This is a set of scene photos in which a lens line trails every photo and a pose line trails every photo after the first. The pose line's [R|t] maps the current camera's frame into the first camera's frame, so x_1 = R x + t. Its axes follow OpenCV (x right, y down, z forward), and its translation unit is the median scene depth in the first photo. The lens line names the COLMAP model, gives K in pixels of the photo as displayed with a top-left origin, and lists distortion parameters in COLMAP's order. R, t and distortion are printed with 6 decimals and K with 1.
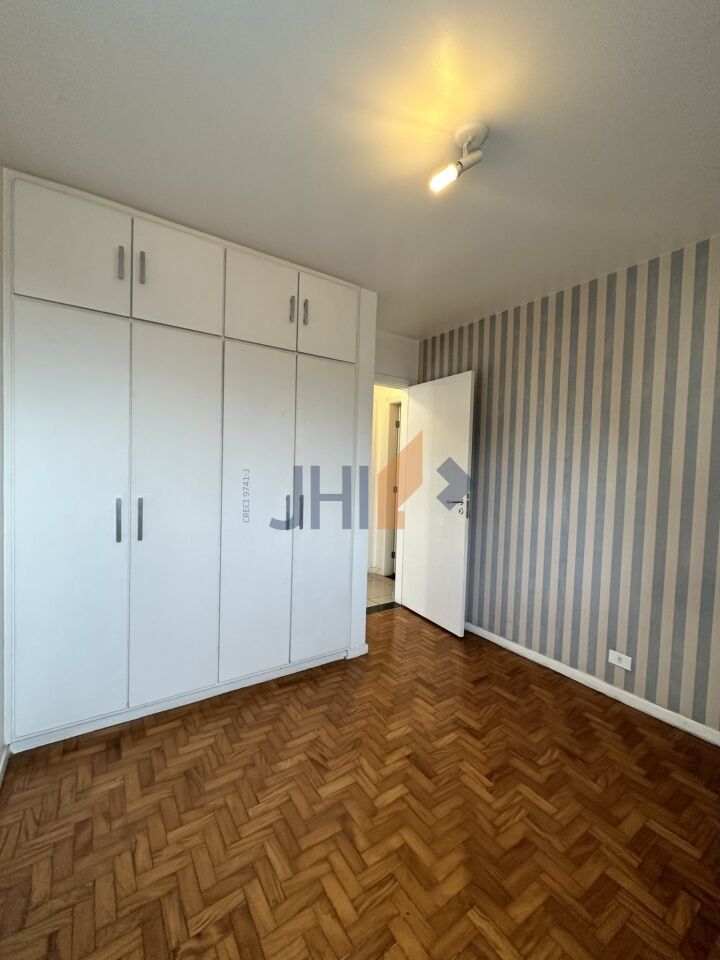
lens RADIAL K [[380.7, 0, 353.2], [0, 380.7, 483.4], [0, 0, 1]] dist [-0.003346, 0.000347]
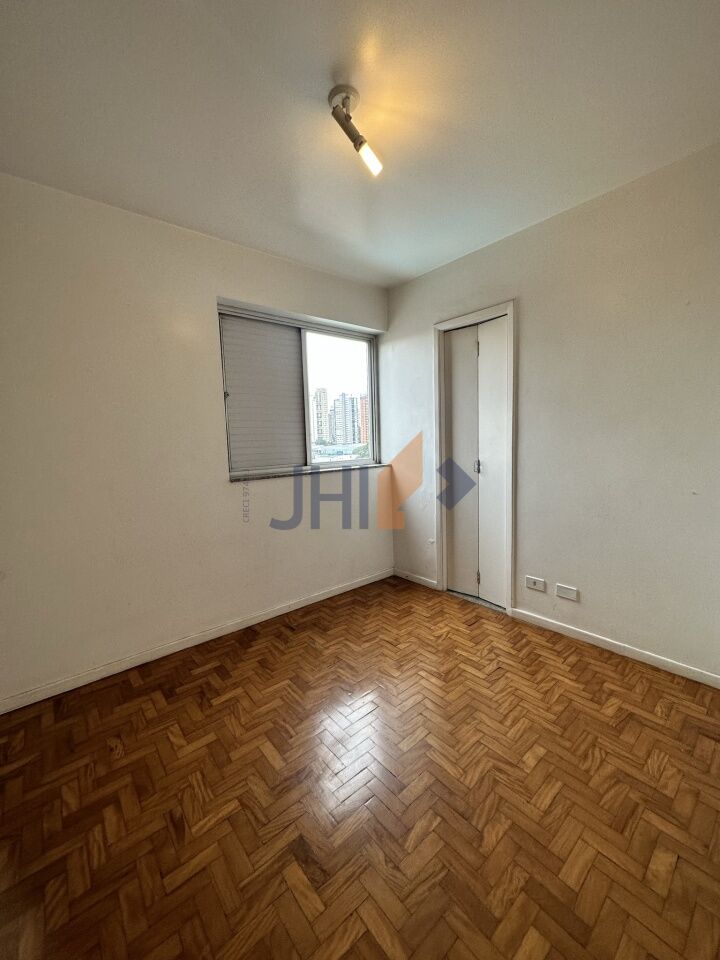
lens RADIAL K [[380.7, 0, 357.2], [0, 380.7, 480.0], [0, 0, 1]] dist [-0.003346, 0.000347]
pose [[-0.993951, 0.008328, -0.109504, 0.252083], [-0.007531, 0.989605, 0.143617, -0.024226], [0.109562, 0.143573, -0.983556, 1.318822]]
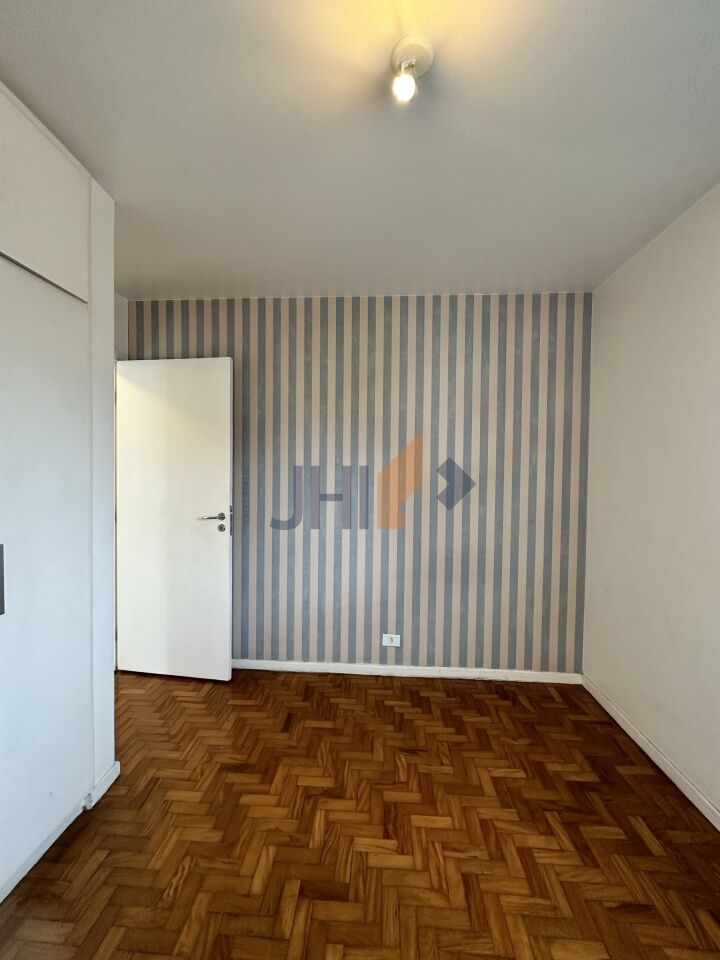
lens RADIAL K [[380.7, 0, 360.0], [0, 380.7, 481.8], [0, 0, 1]] dist [-0.003346, 0.000347]
pose [[0.613465, -0.043572, 0.788519, -0.240406], [0.046561, 0.998735, 0.018964, -0.037641], [-0.788348, 0.025081, 0.614718, 0.364729]]
